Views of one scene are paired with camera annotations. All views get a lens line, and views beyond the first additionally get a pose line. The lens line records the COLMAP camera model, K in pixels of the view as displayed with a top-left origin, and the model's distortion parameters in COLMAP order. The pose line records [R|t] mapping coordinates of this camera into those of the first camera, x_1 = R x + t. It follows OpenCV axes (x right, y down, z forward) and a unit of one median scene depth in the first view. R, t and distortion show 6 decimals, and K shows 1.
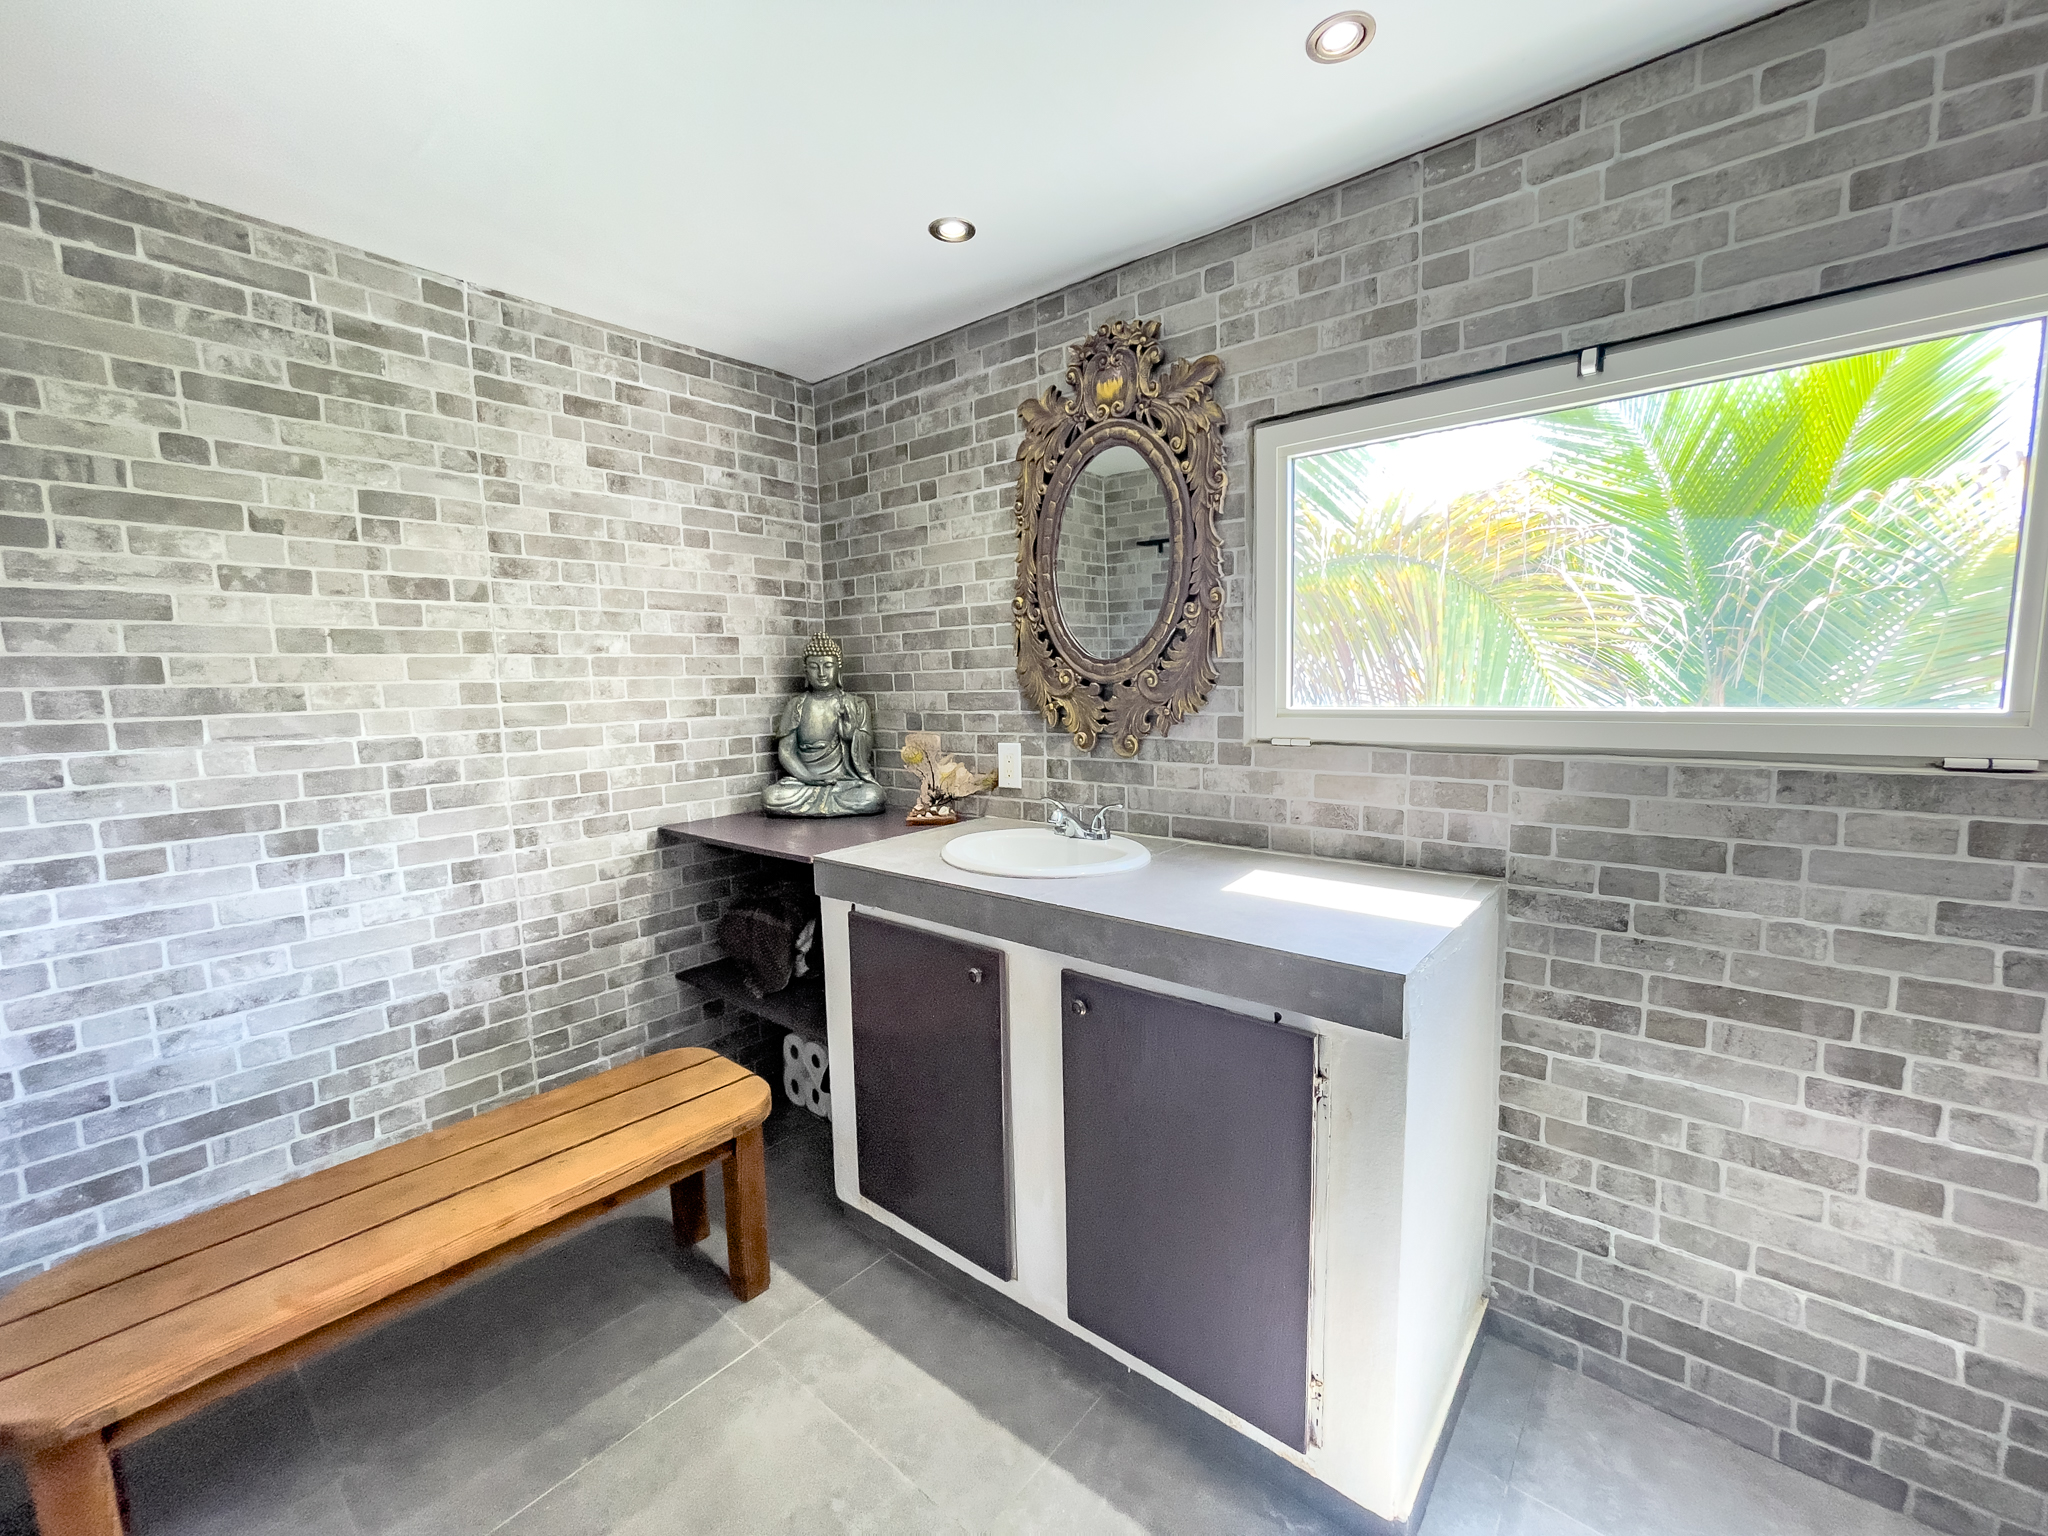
lens RADIAL K [[817.7, 0, 1118.4], [0, 817.7, 793.2], [0, 0, 1]] dist [-0.001795, -0.000376]
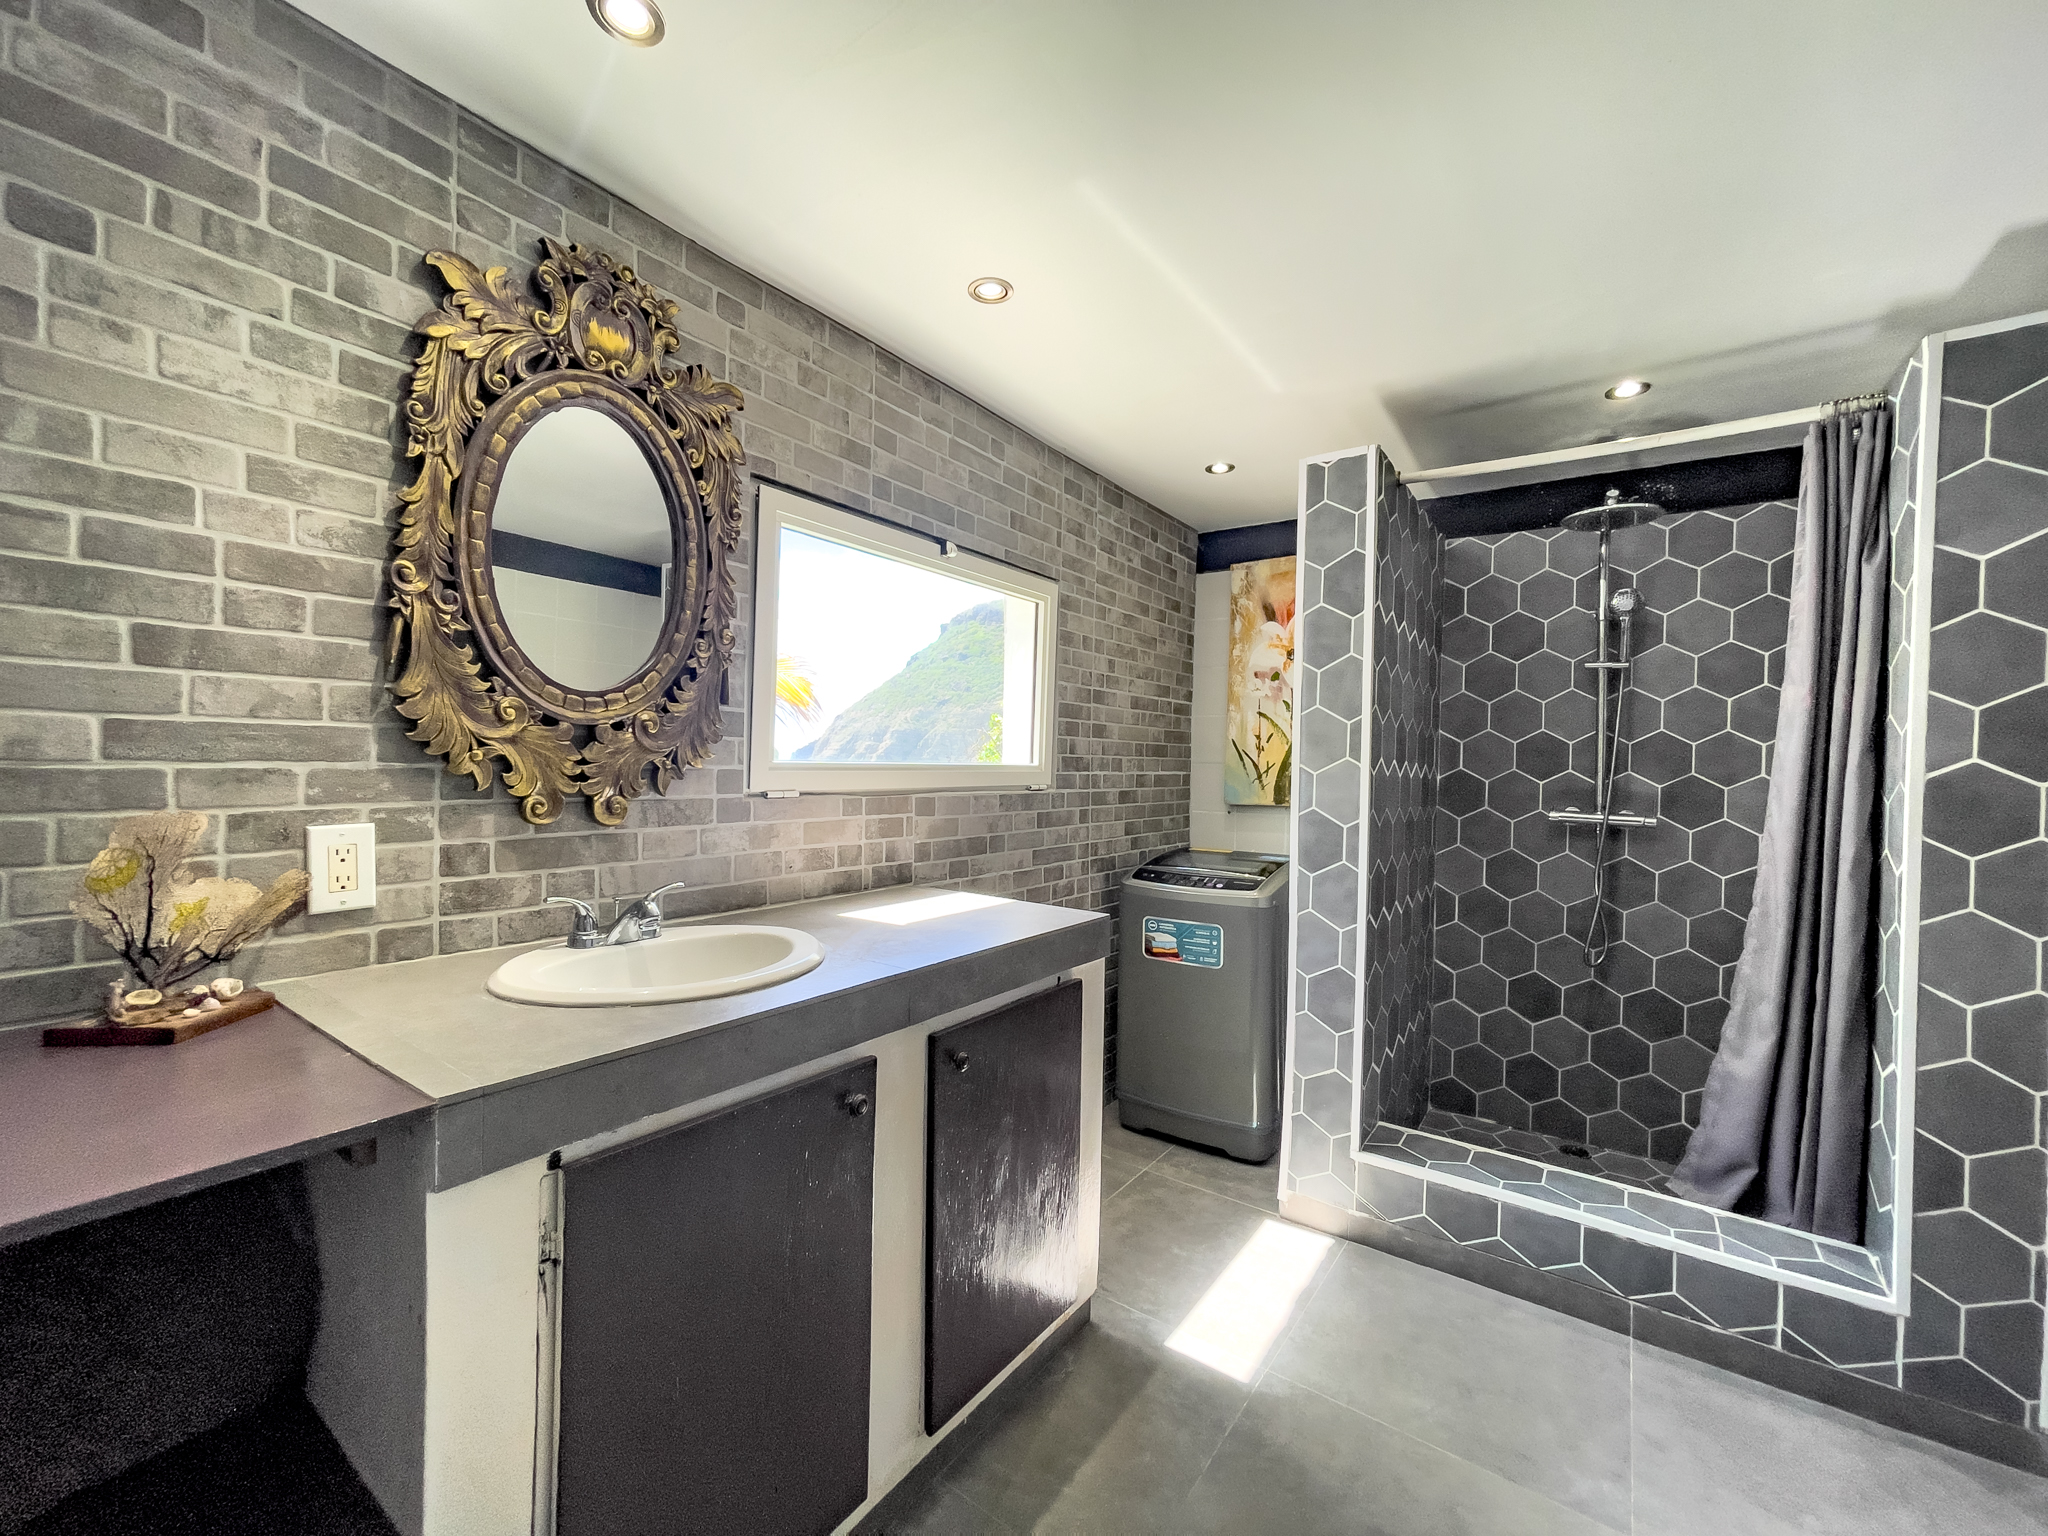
lens RADIAL K [[829.5, 0, 1024.0], [0, 829.5, 768.0], [0, 0, 1]] dist [-0.002292, -0.000248]
pose [[-0.017761, 0.001695, 0.999841, -0.768407], [0.108695, 0.994075, 0.000246, -0.057614], [-0.993916, 0.108682, -0.017840, 0.662594]]
